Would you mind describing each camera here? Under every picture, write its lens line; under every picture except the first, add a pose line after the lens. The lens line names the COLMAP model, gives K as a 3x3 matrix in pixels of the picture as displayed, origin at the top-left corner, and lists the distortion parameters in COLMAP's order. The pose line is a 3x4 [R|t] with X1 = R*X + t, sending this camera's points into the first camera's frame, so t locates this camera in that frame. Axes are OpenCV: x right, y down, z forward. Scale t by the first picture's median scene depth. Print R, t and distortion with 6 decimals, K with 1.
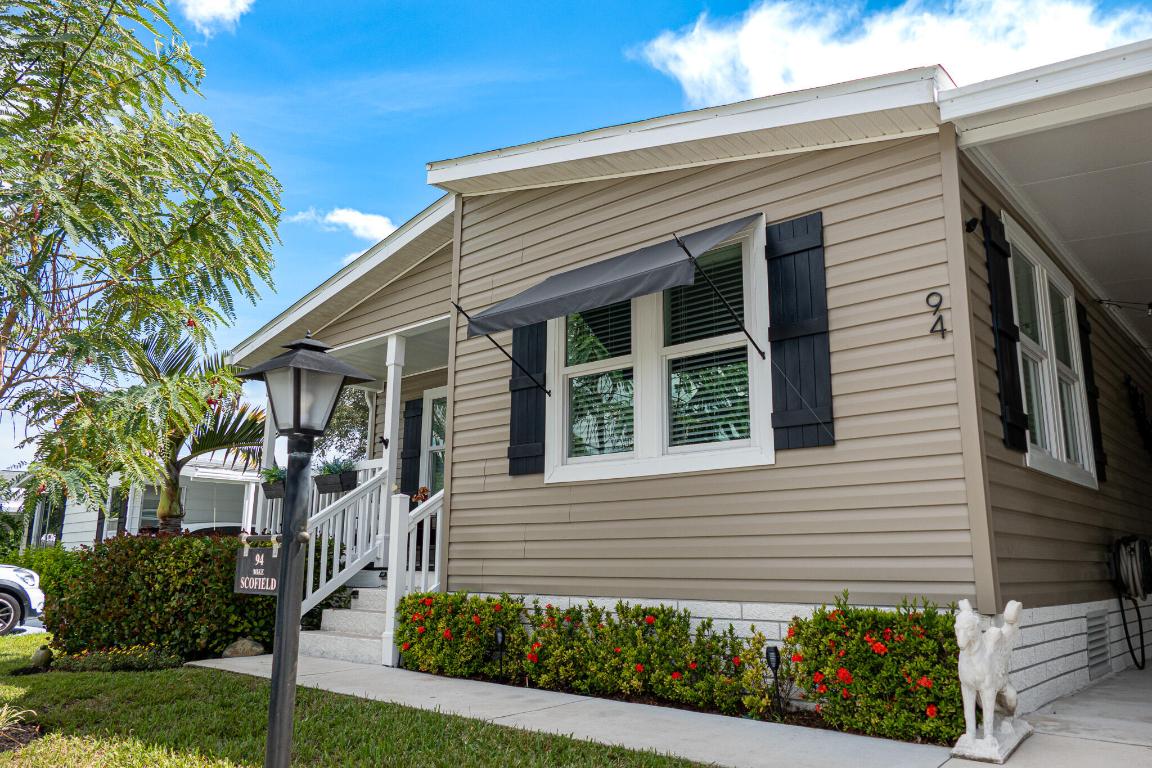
lens RADIAL K [[839.1, 0, 576.0], [0, 839.1, 384.0], [0, 0, 1]] dist [-0.007253, -0.003494]
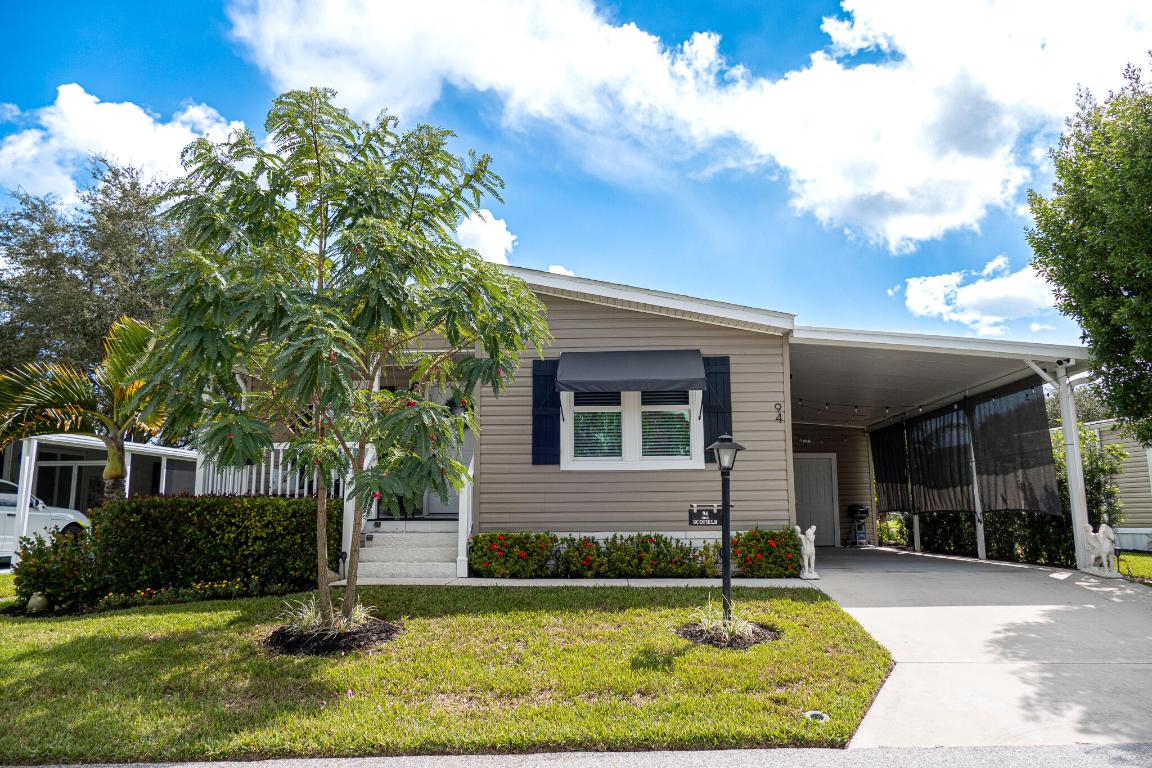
lens RADIAL K [[819.6, 0, 576.0], [0, 819.6, 384.0], [0, 0, 1]] dist [-0.006281, -0.003394]
pose [[0.779722, 0.087367, 0.620001, -1.234426], [-0.122103, 0.992423, 0.013711, -0.102400], [-0.614105, -0.086395, 0.784481, -0.416551]]
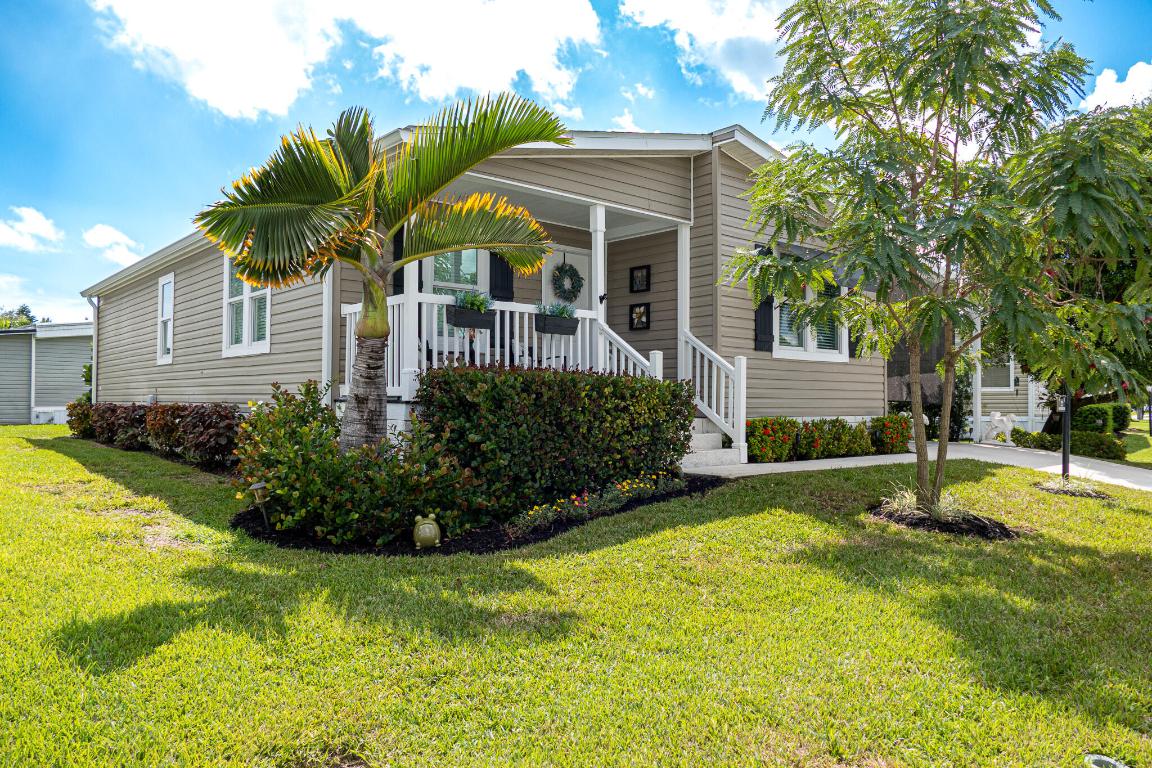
lens RADIAL K [[839.1, 0, 576.0], [0, 839.1, 384.0], [0, 0, 1]] dist [-0.007253, -0.003494]
pose [[0.122991, 0.015934, 0.992280, -2.115778], [-0.215017, 0.976549, 0.010970, 0.273310], [-0.968835, -0.214706, 0.123533, 1.308182]]
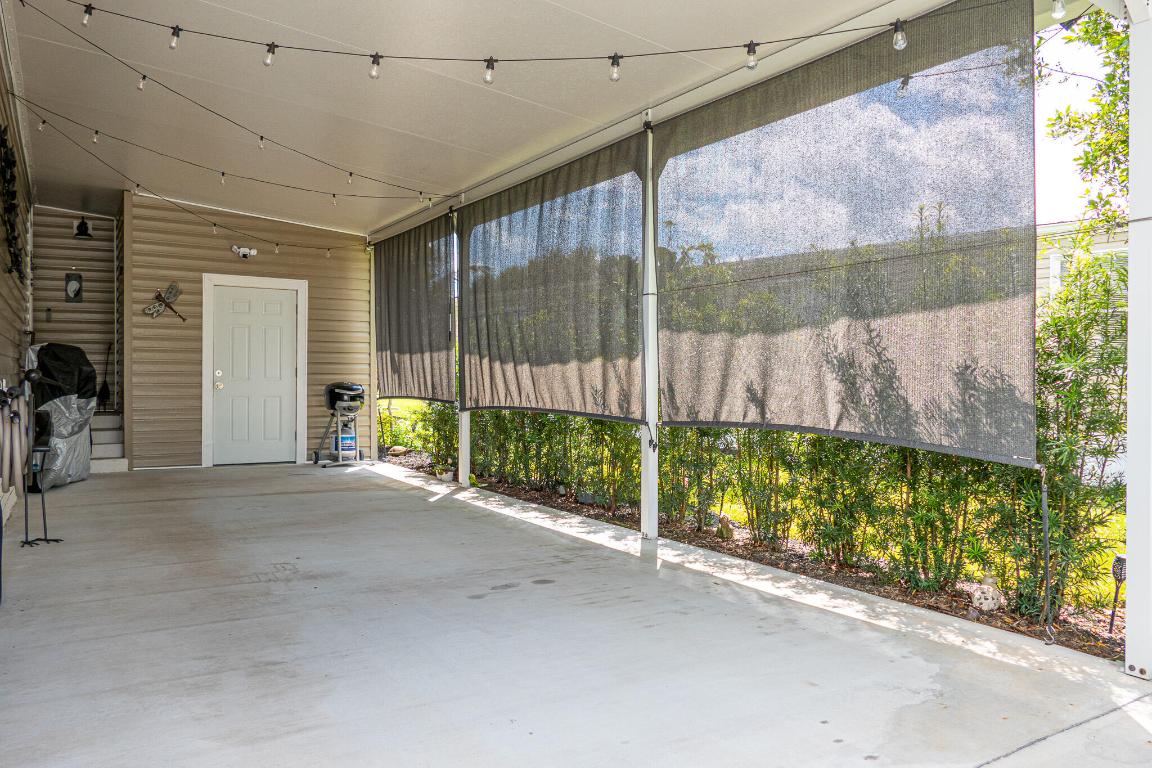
lens RADIAL K [[839.1, 0, 576.0], [0, 839.1, 384.0], [0, 0, 1]] dist [-0.007253, -0.003494]
pose [[0.284811, -0.020200, 0.958371, 0.250573], [-0.204168, 0.975559, 0.081238, 0.053251], [-0.936588, -0.218806, 0.273726, 0.532964]]
